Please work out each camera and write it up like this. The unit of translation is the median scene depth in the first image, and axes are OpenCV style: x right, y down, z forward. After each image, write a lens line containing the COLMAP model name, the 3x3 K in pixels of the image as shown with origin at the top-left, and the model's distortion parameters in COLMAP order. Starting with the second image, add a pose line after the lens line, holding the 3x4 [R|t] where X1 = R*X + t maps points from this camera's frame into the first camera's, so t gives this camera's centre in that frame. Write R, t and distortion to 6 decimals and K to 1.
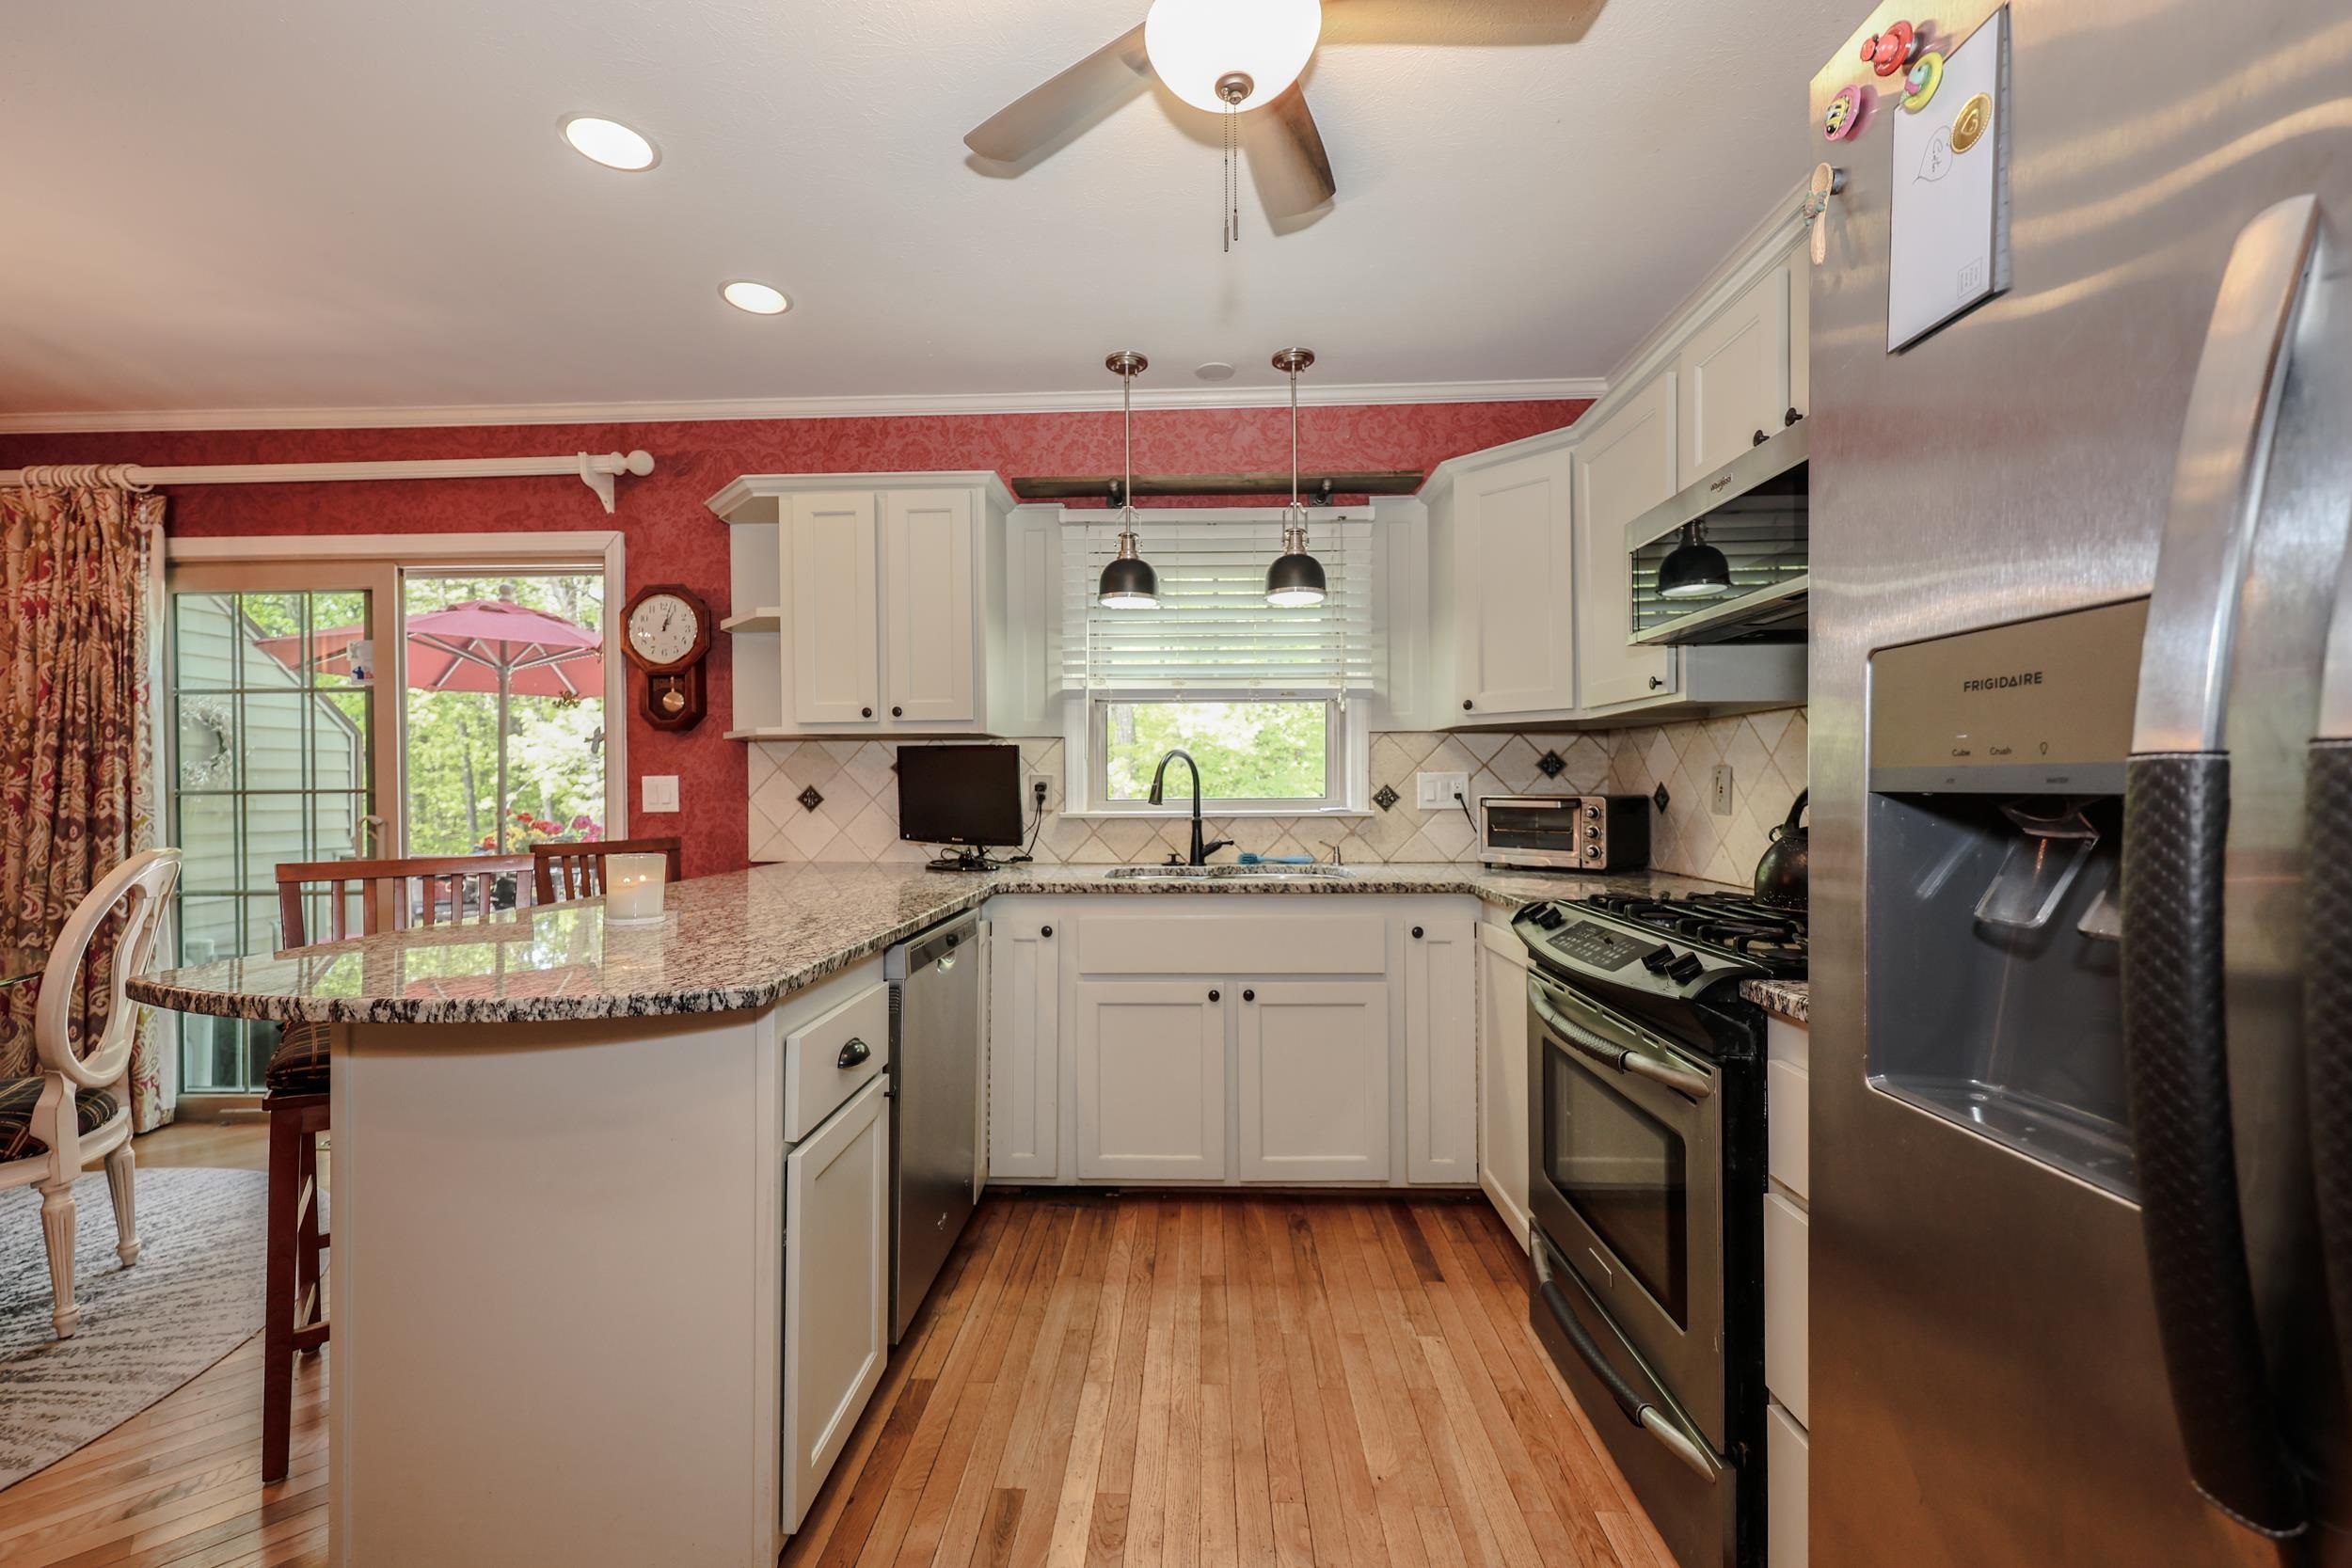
lens RADIAL K [[960.9, 0, 1164.6], [0, 960.9, 784.1], [0, 0, 1]] dist [0.002849, 0.000073]
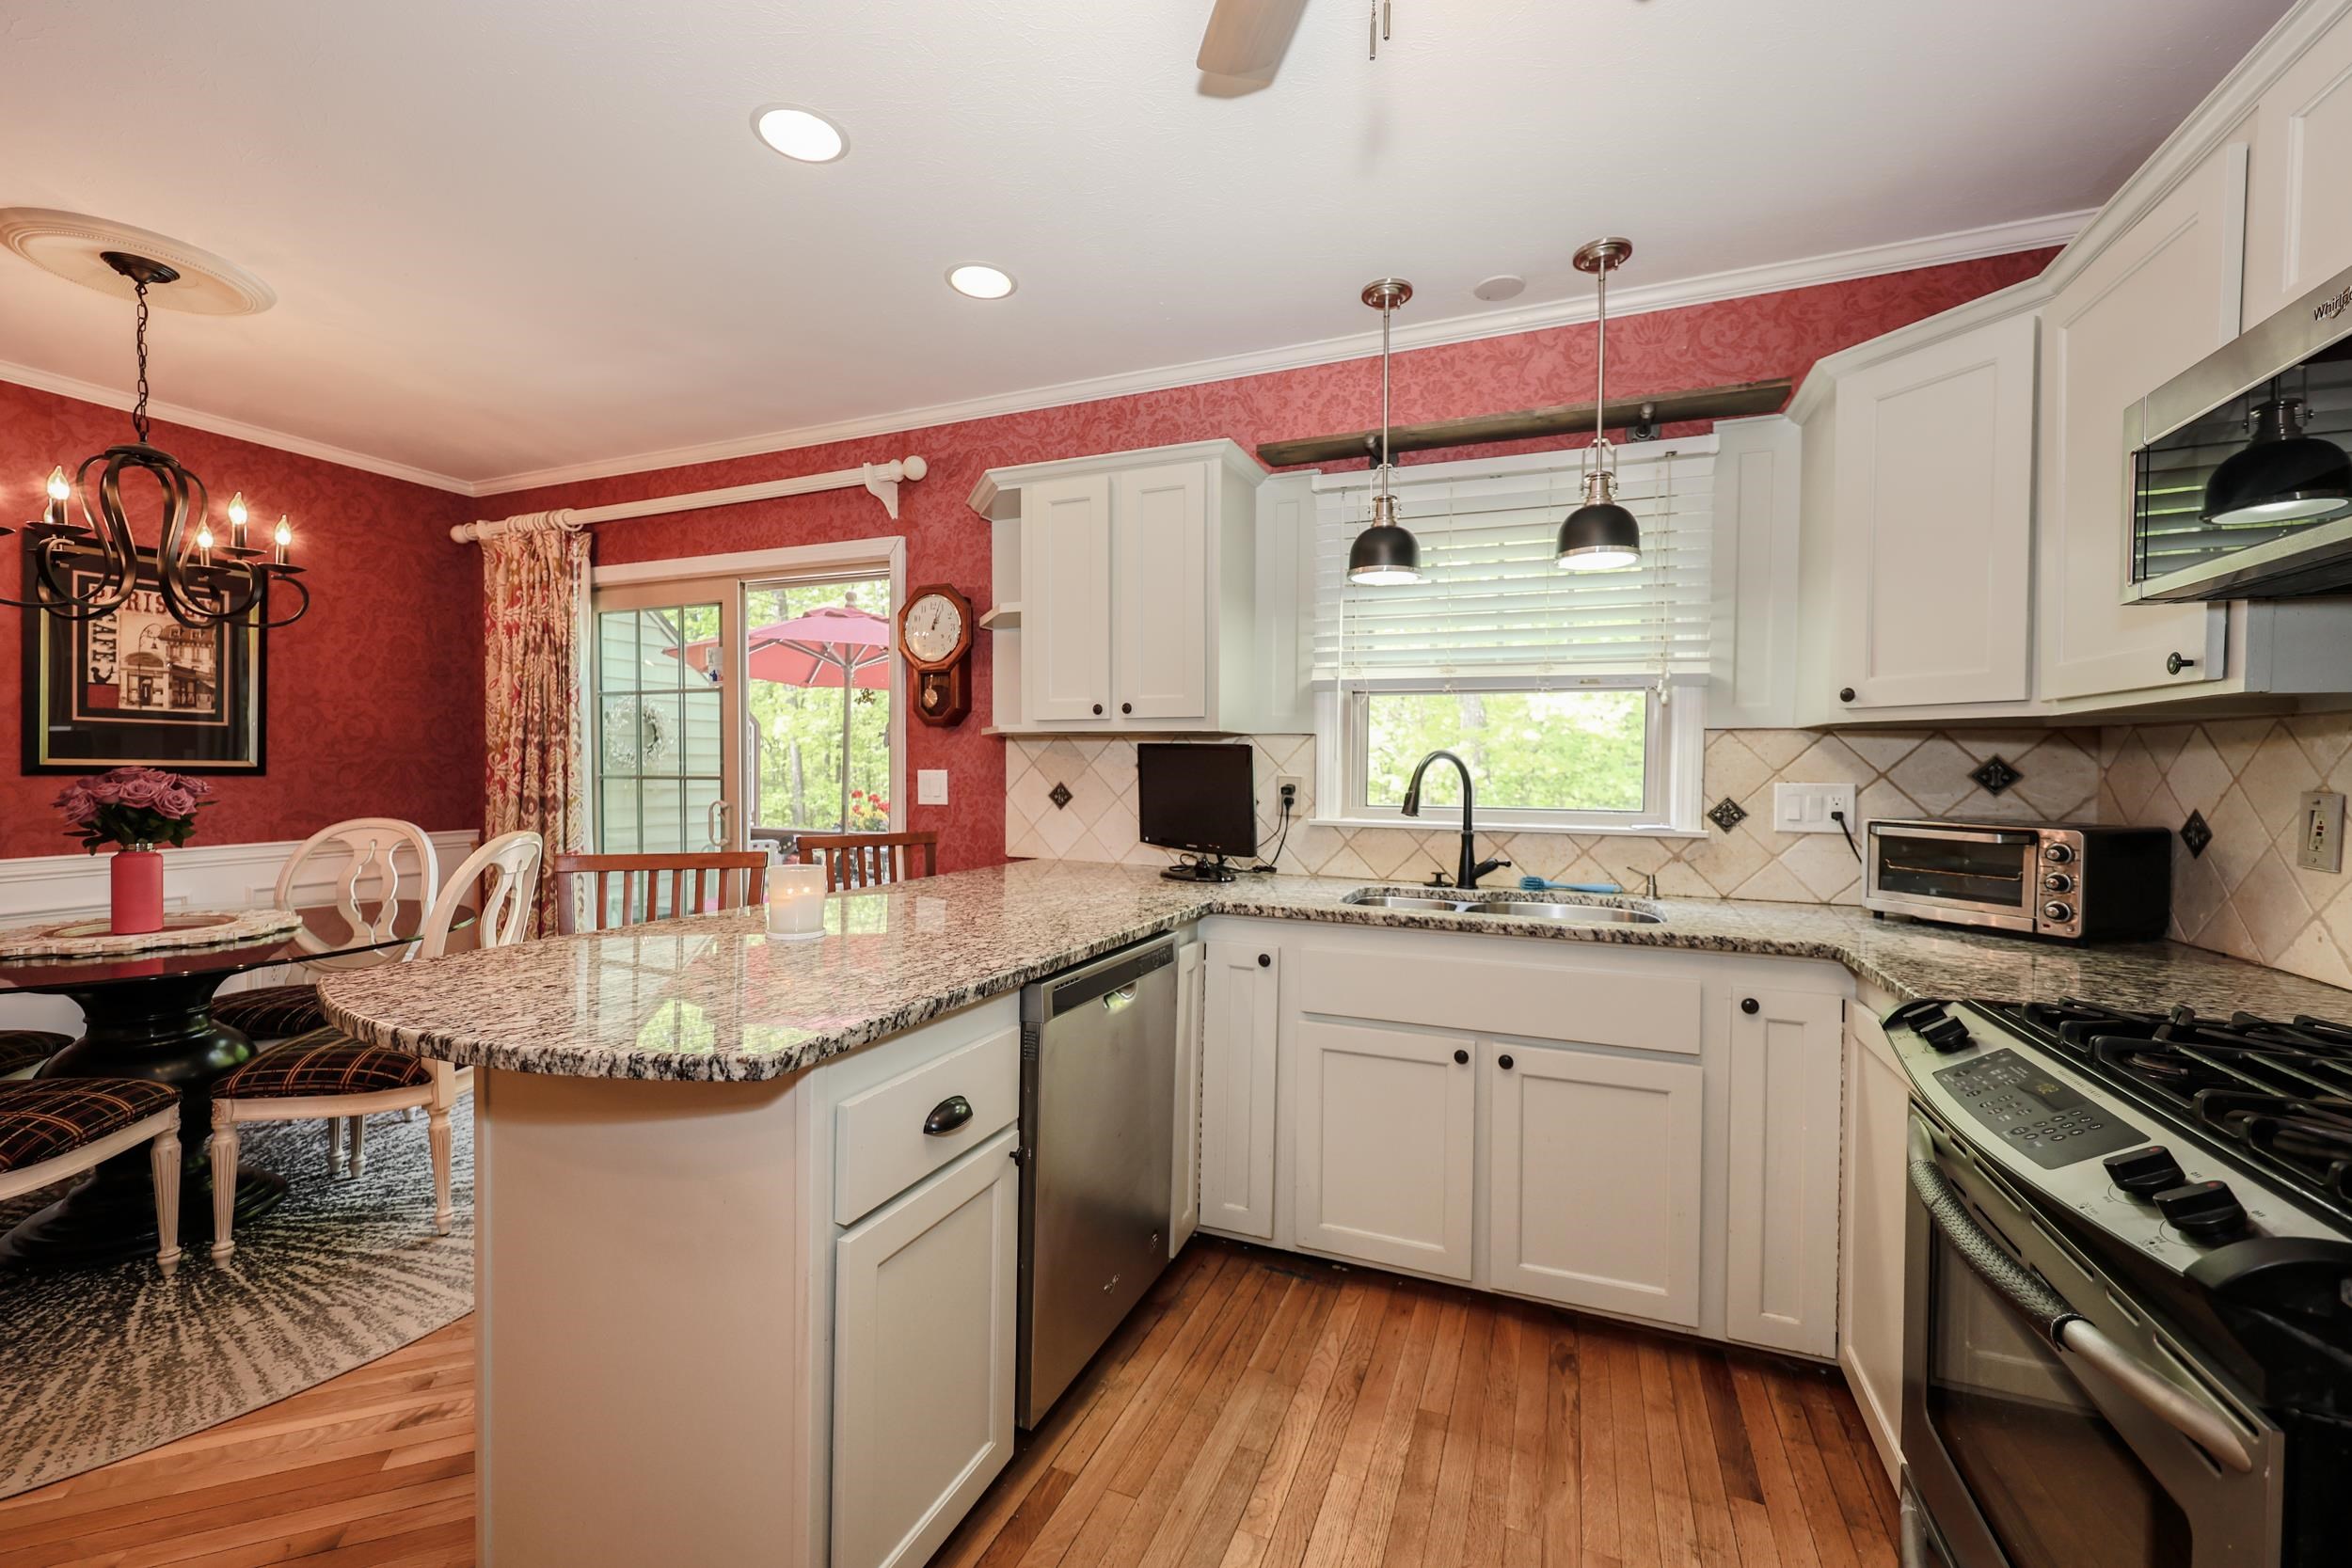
lens RADIAL K [[947.8, 0, 1173.1], [0, 947.8, 785.5], [0, 0, 1]] dist [0.002956, 0.000062]
pose [[0.937012, 0.022390, -0.348579, 0.079192], [-0.014496, 0.999576, 0.025238, -0.021805], [0.348997, -0.018596, 0.936939, 0.133667]]
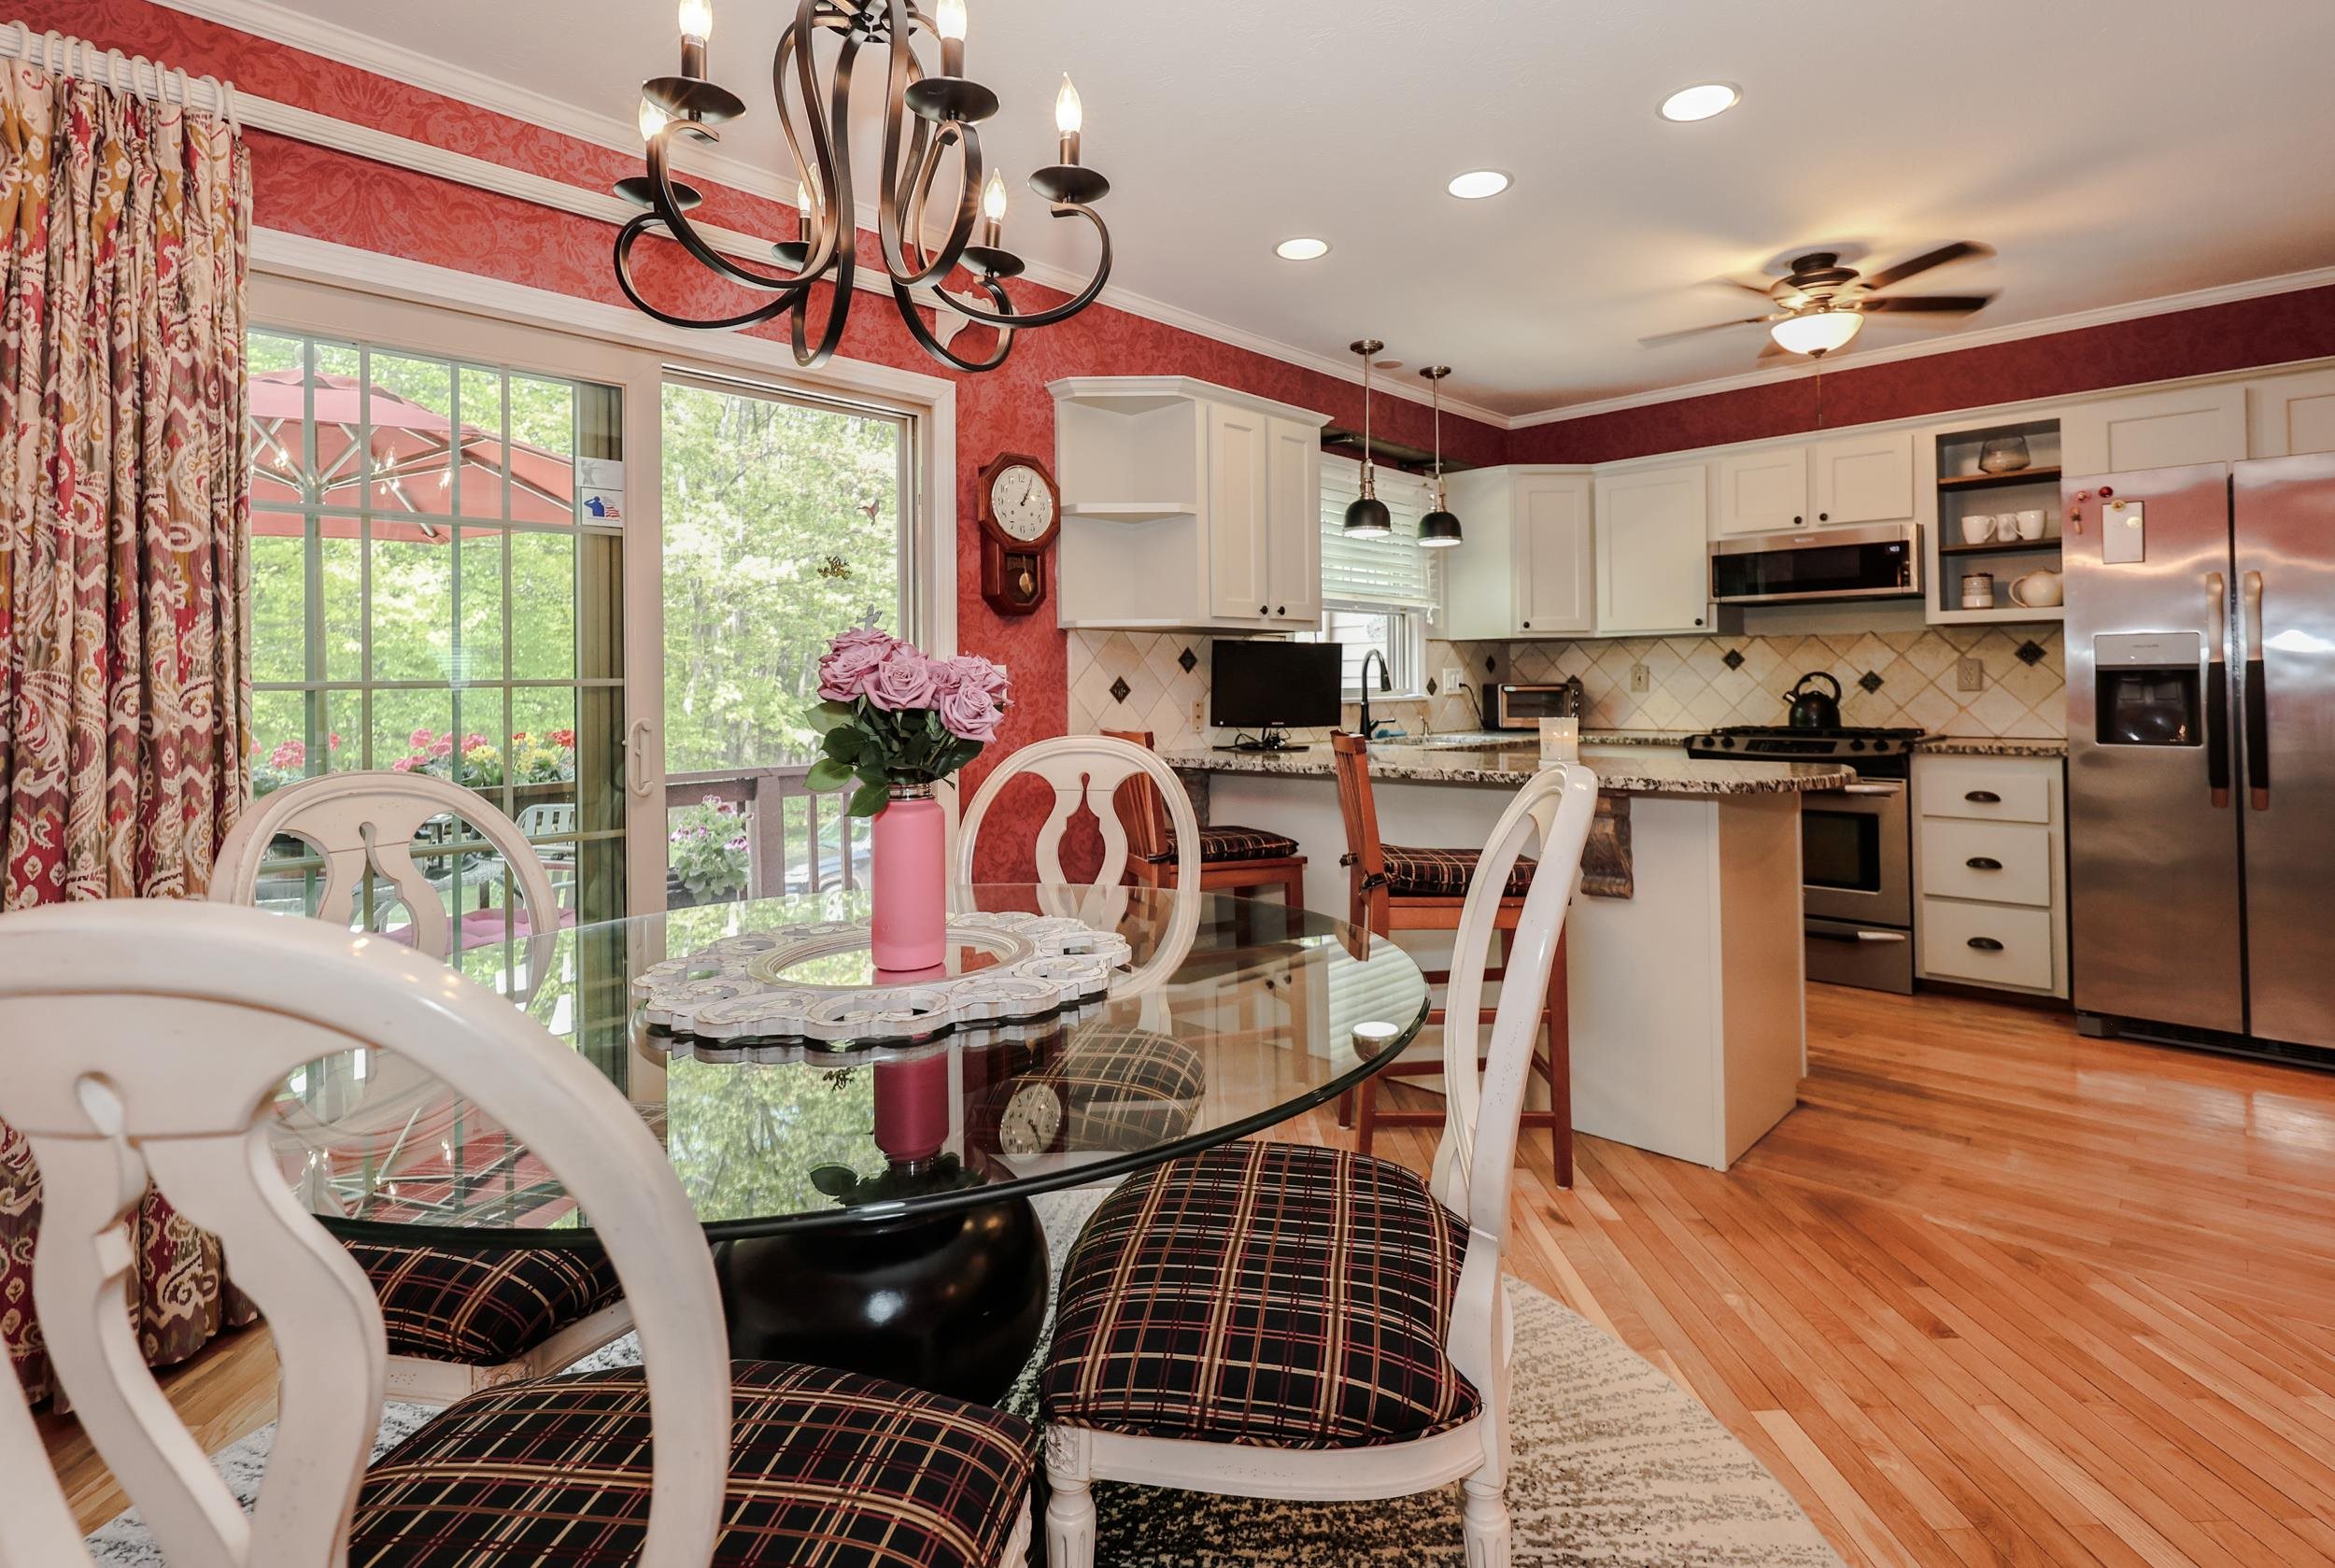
lens RADIAL K [[1121.3, 0, 1230.4], [0, 1121.3, 659.0], [0, 0, 1]] dist [0.002662, 0.000025]
pose [[0.647498, 0.015215, 0.761915, -1.200914], [0.007446, 0.999627, -0.026290, 0.015003], [-0.762031, 0.022696, 0.647143, 0.169890]]
